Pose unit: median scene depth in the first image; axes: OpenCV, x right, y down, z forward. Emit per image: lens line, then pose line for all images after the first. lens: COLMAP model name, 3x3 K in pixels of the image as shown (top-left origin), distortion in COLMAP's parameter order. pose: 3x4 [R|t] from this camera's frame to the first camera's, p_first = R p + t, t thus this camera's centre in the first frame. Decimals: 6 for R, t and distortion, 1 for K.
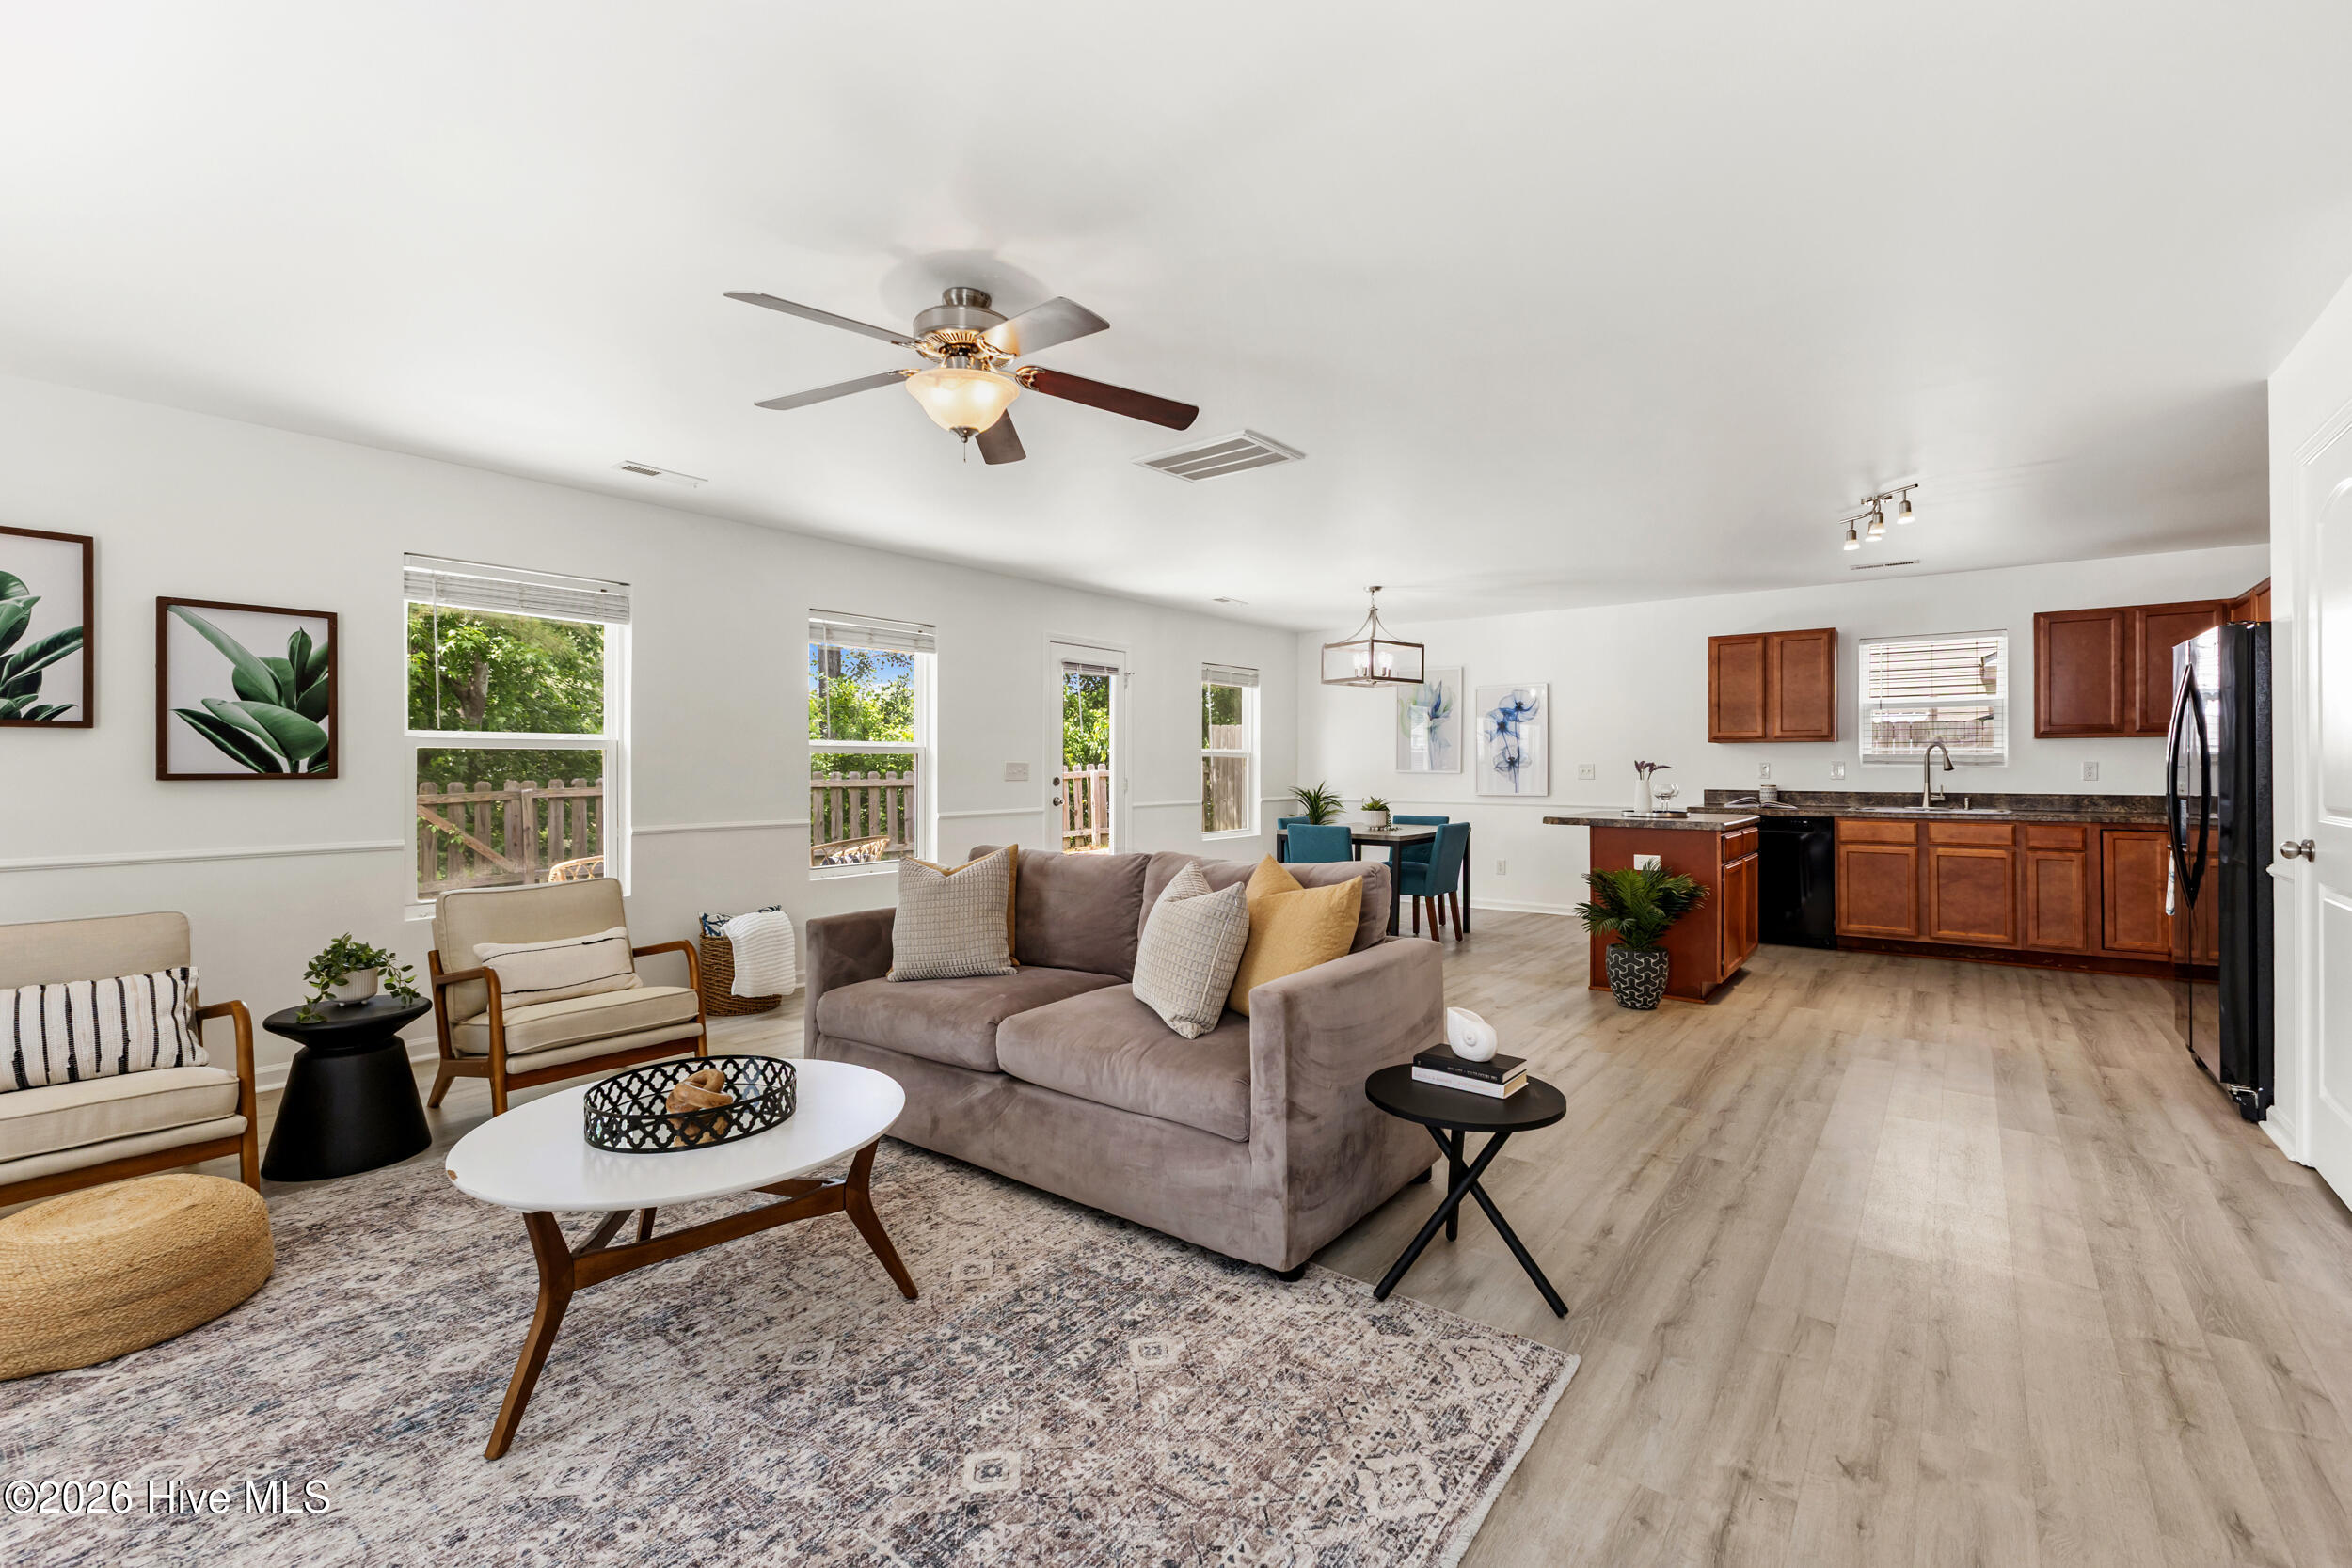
lens RADIAL K [[1016.3, 0, 1170.9], [0, 1016.3, 761.3], [0, 0, 1]] dist [0.008641, -0.000259]
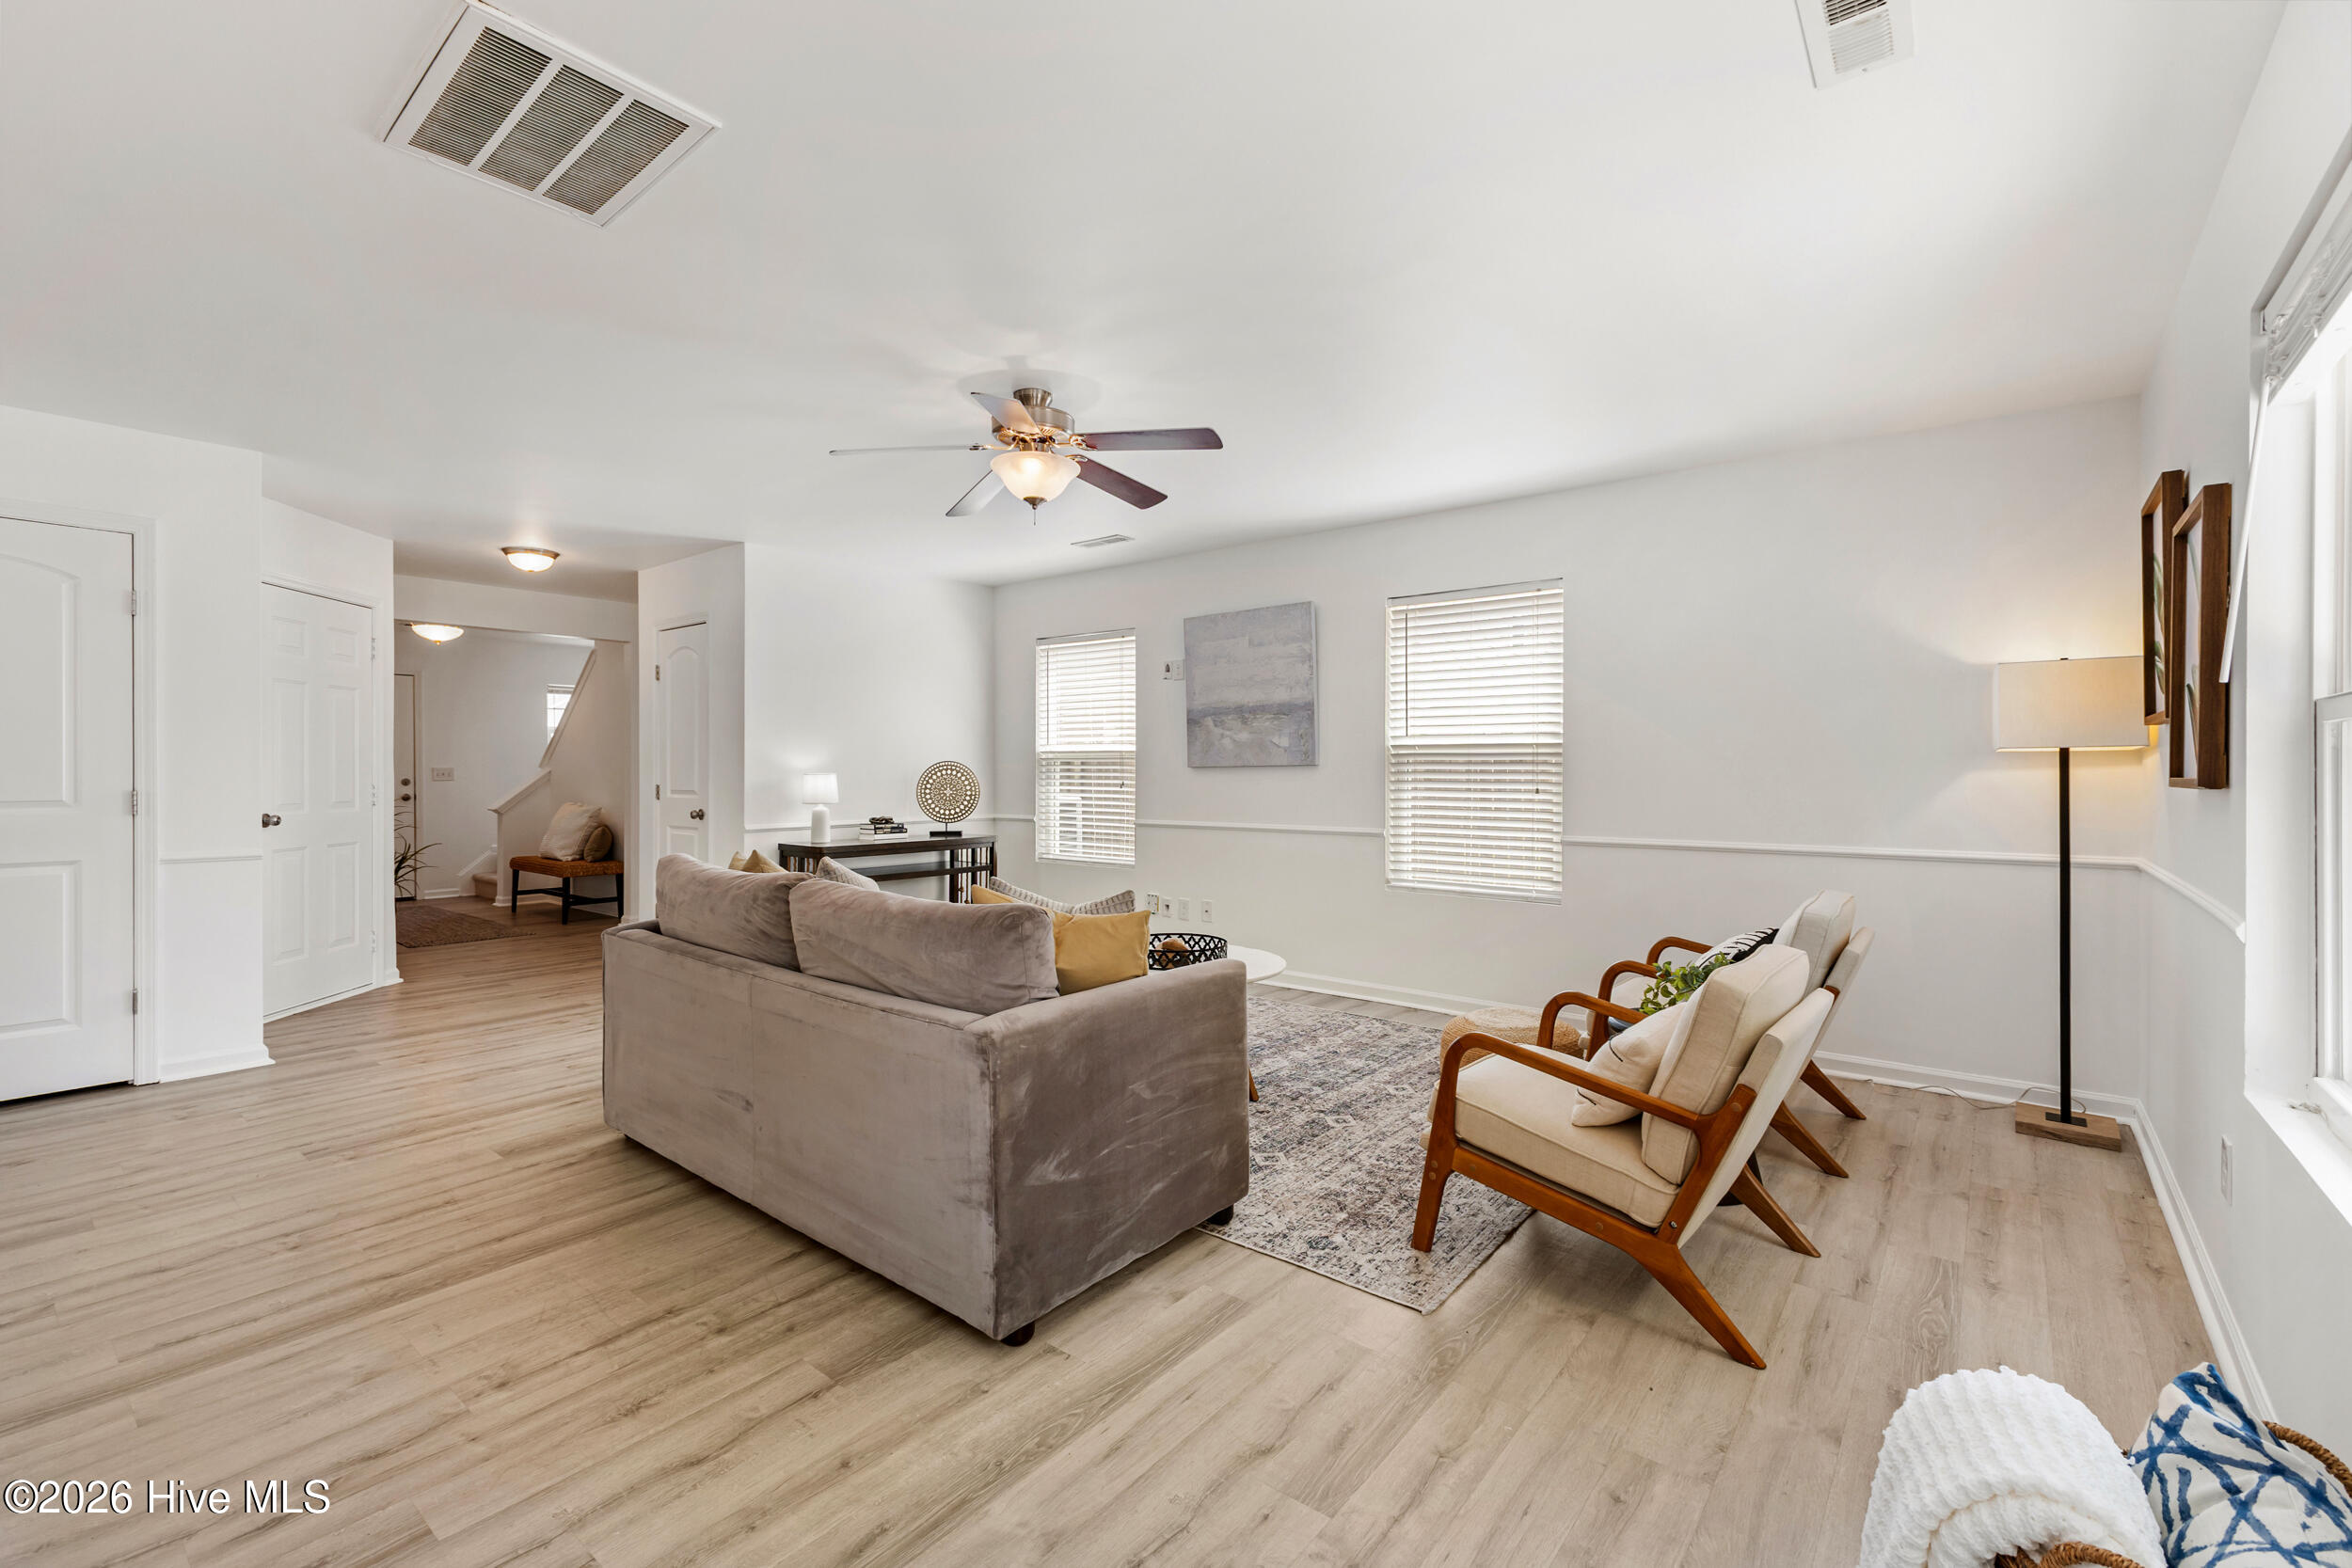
lens RADIAL K [[1010.2, 0, 1181.6], [0, 1010.2, 774.4], [0, 0, 1]] dist [0.010818, -0.003661]
pose [[-0.999867, -0.000181, 0.016333, -0.223061], [-0.000217, 0.999998, -0.002179, 0.007878], [-0.016333, -0.002182, -0.999864, 1.241783]]
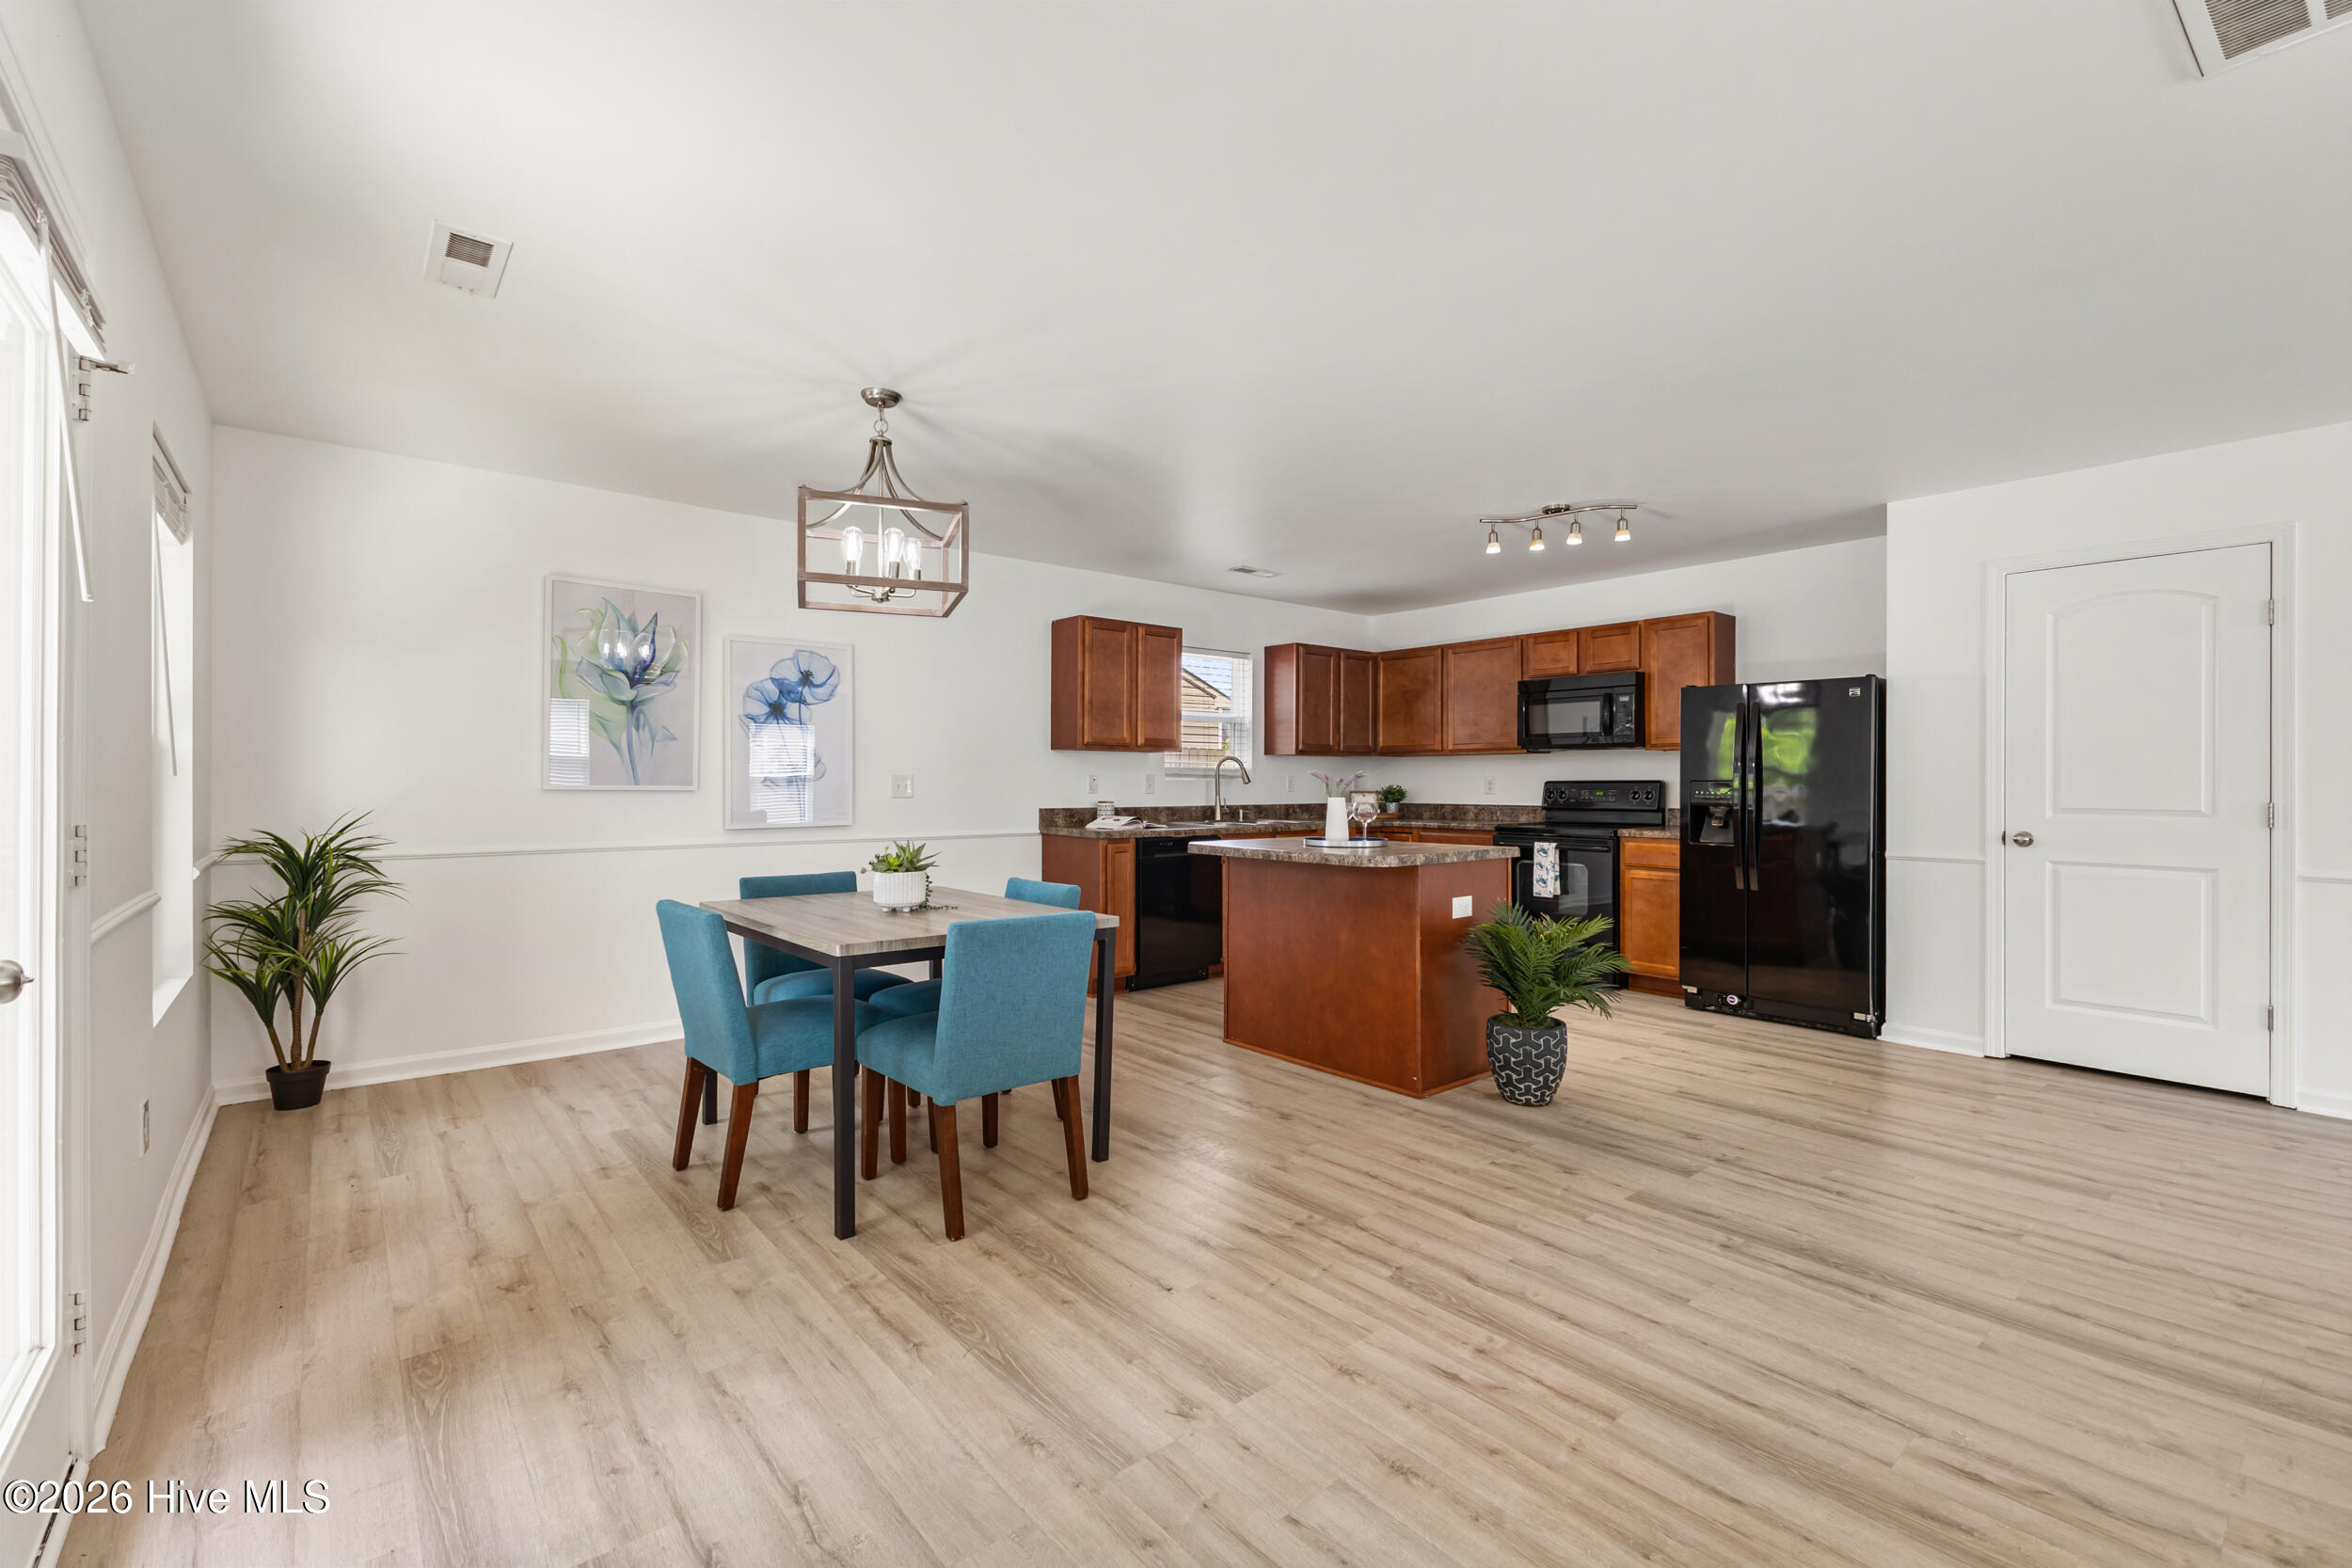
lens RADIAL K [[1011.3, 0, 1176.0], [0, 1011.3, 779.8], [0, 0, 1]] dist [0.008220, -0.000937]
pose [[0.213962, 0.001388, 0.976841, -0.330708], [-0.007614, 0.999971, 0.000247, 0.007311], [-0.976812, -0.007490, 0.213966, 1.117779]]
